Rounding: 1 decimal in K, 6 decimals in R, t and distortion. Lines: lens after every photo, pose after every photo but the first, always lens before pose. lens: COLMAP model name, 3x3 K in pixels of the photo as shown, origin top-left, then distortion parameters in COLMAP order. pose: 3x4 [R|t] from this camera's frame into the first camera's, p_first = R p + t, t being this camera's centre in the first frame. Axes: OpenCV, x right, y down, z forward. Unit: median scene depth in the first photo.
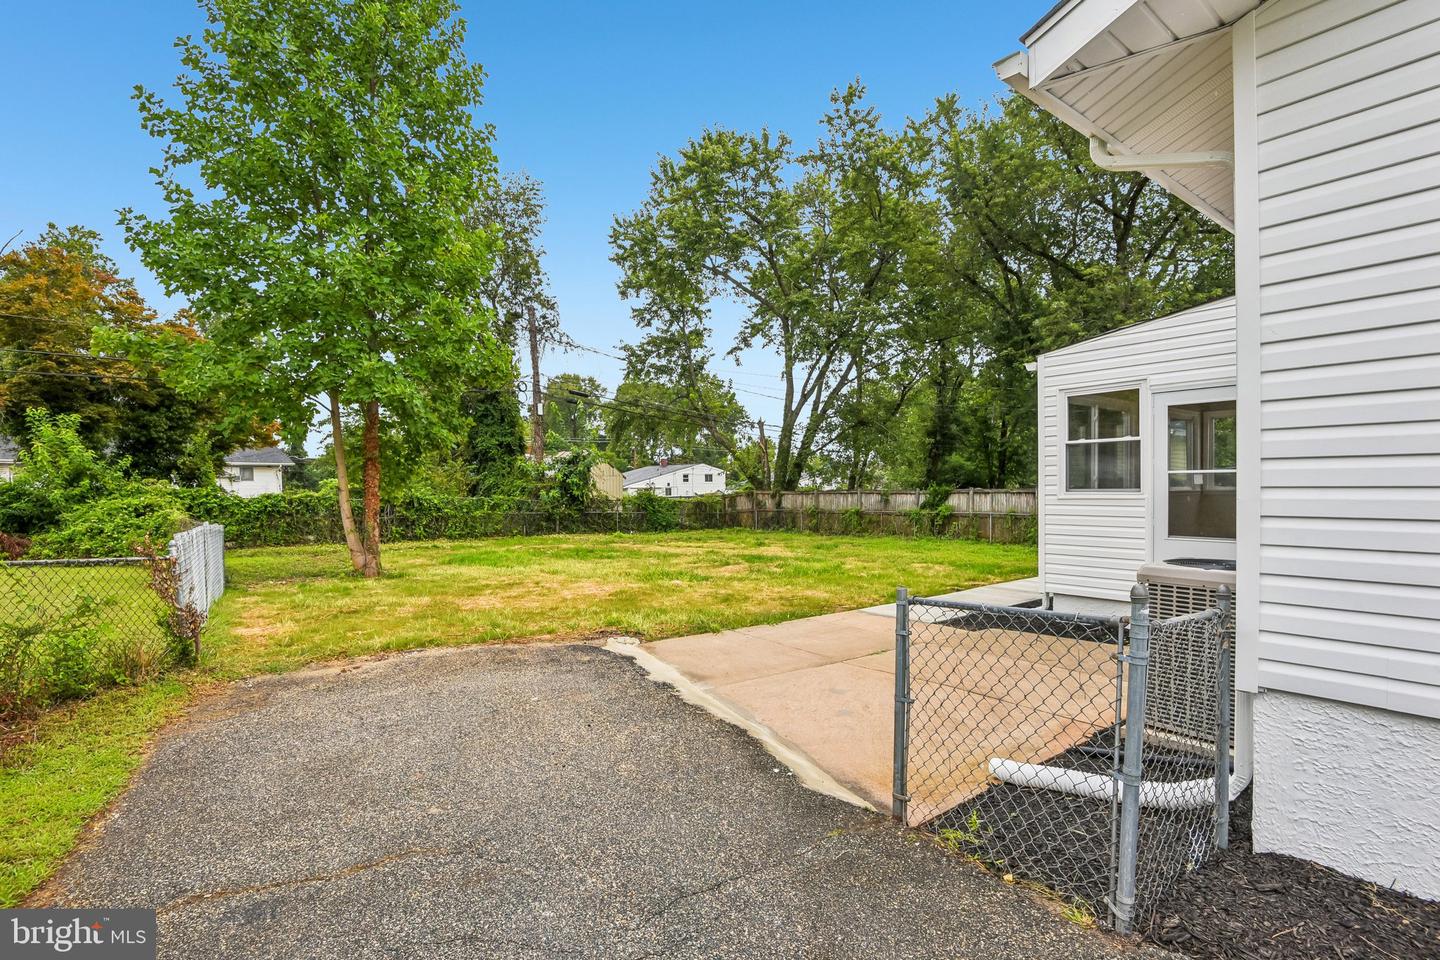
lens RADIAL K [[668.8, 0, 713.4], [0, 668.8, 493.8], [0, 0, 1]] dist [-0.016017, -0.002386]
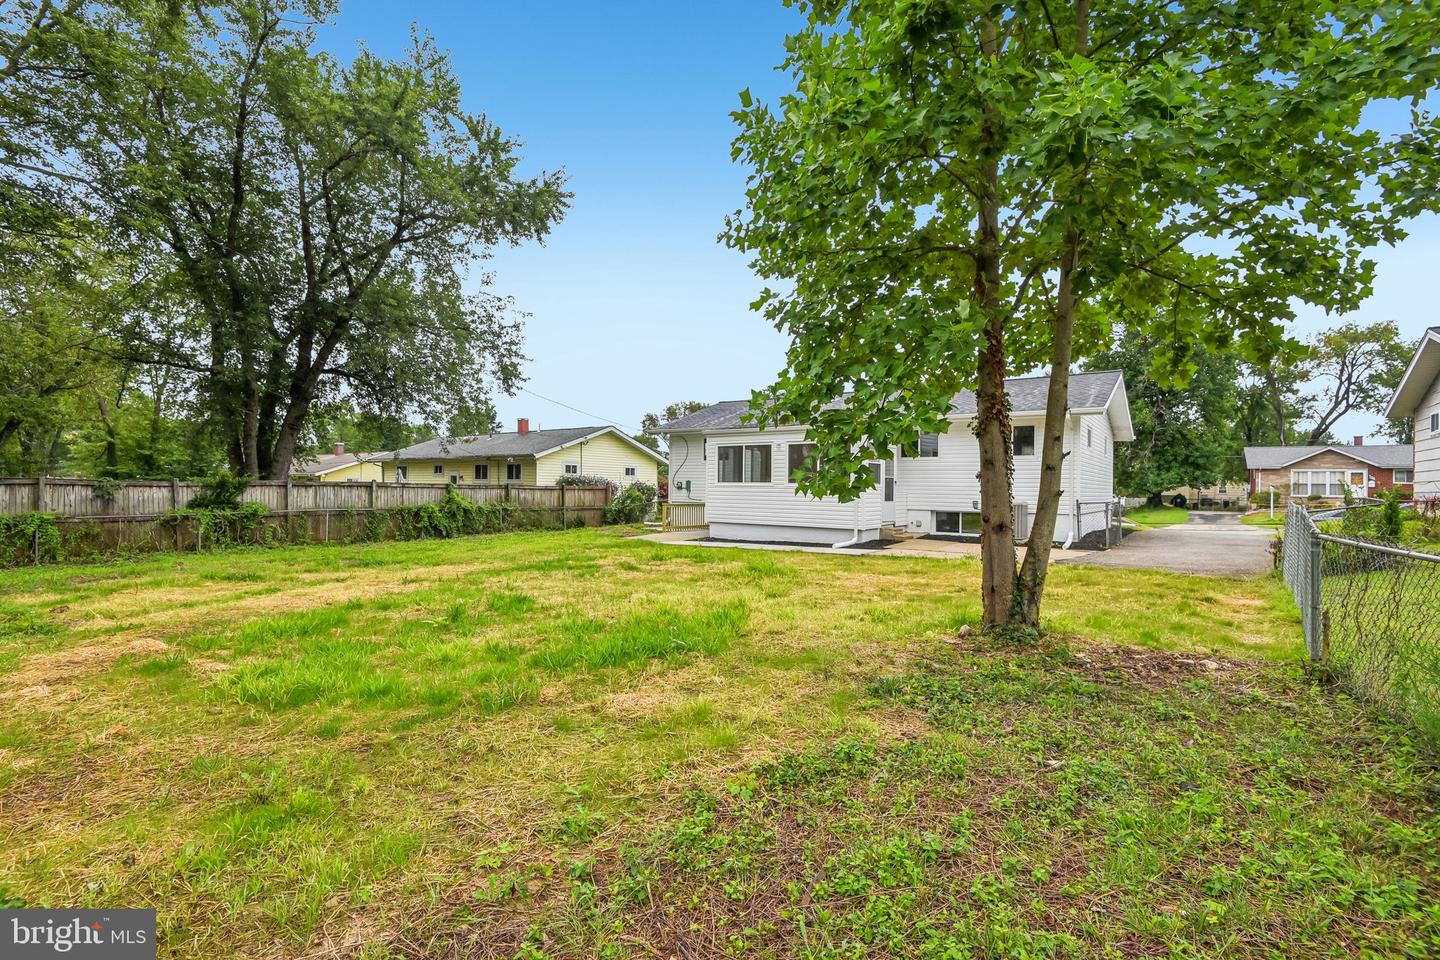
lens RADIAL K [[668.8, 0, 734.8], [0, 668.8, 476.0], [0, 0, 1]] dist [-0.016017, -0.002386]
pose [[-0.309886, 0.017540, 0.950612, -0.444581], [-0.000511, 0.999827, -0.018615, 0.001009], [-0.950774, -0.006254, -0.309823, 0.616003]]
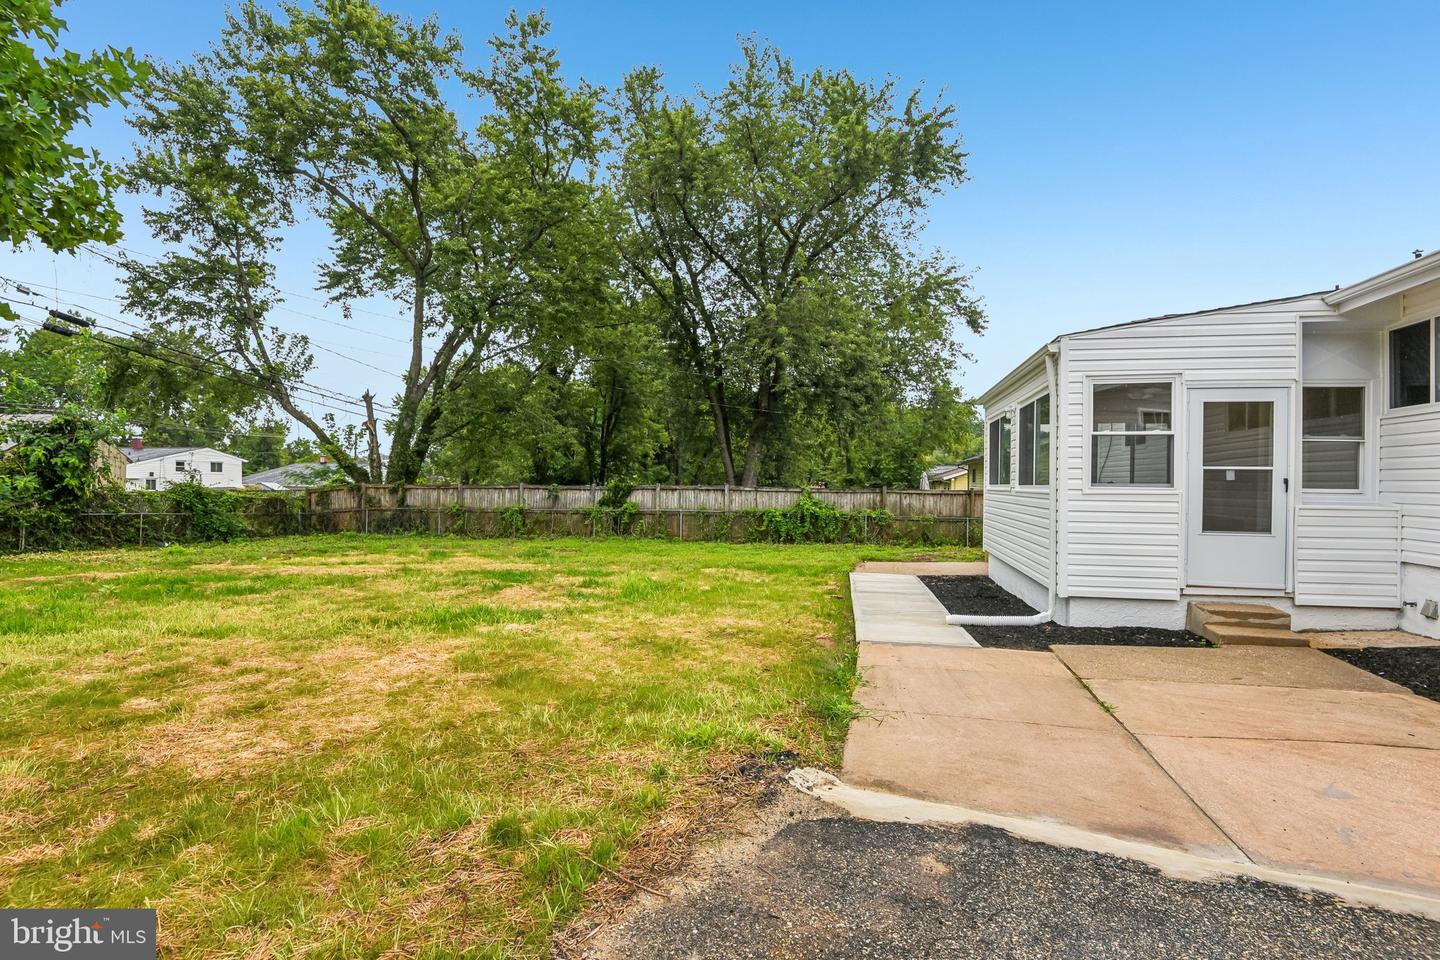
lens RADIAL K [[668.8, 0, 716.2], [0, 668.8, 478.7], [0, 0, 1]] dist [-0.016017, -0.002386]
pose [[0.769788, 0.020812, 0.637961, -0.132080], [-0.008877, 0.999721, -0.021902, 0.003133], [-0.638238, 0.011197, 0.769757, 0.177021]]
